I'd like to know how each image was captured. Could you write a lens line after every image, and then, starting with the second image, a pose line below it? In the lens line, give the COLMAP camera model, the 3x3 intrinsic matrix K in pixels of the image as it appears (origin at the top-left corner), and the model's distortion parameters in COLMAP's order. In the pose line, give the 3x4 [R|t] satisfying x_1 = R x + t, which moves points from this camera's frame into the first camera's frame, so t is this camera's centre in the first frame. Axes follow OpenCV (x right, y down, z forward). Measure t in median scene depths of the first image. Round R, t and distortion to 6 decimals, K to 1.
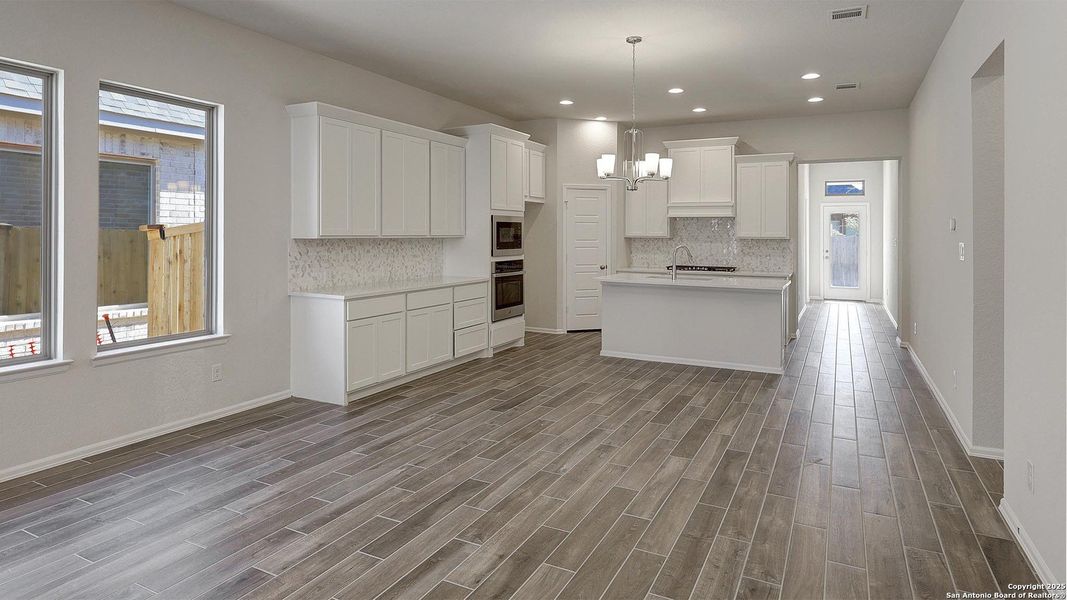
lens RADIAL K [[586.5, 0, 535.2], [0, 586.5, 294.9], [0, 0, 1]] dist [-0.004165, 0.000024]
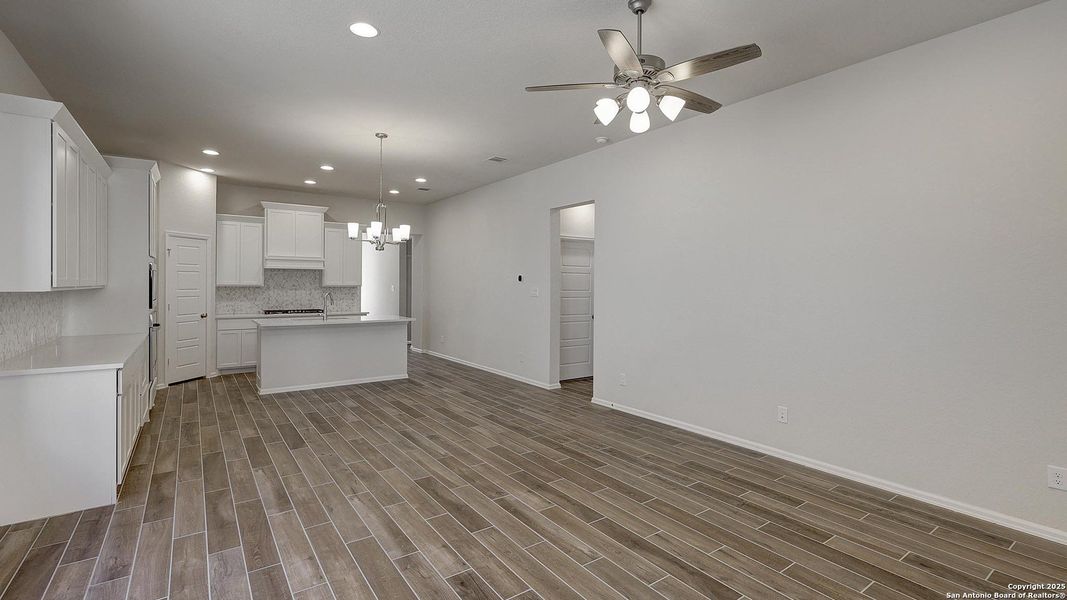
lens RADIAL K [[488.9, 0, 535.0], [0, 488.9, 297.0], [0, 0, 1]] dist [-0.001736, -0.000396]
pose [[0.455066, -0.027255, 0.890041, -0.554228], [0.099092, 0.994873, -0.020199, -0.010611], [-0.884927, 0.097388, 0.455434, 0.178249]]
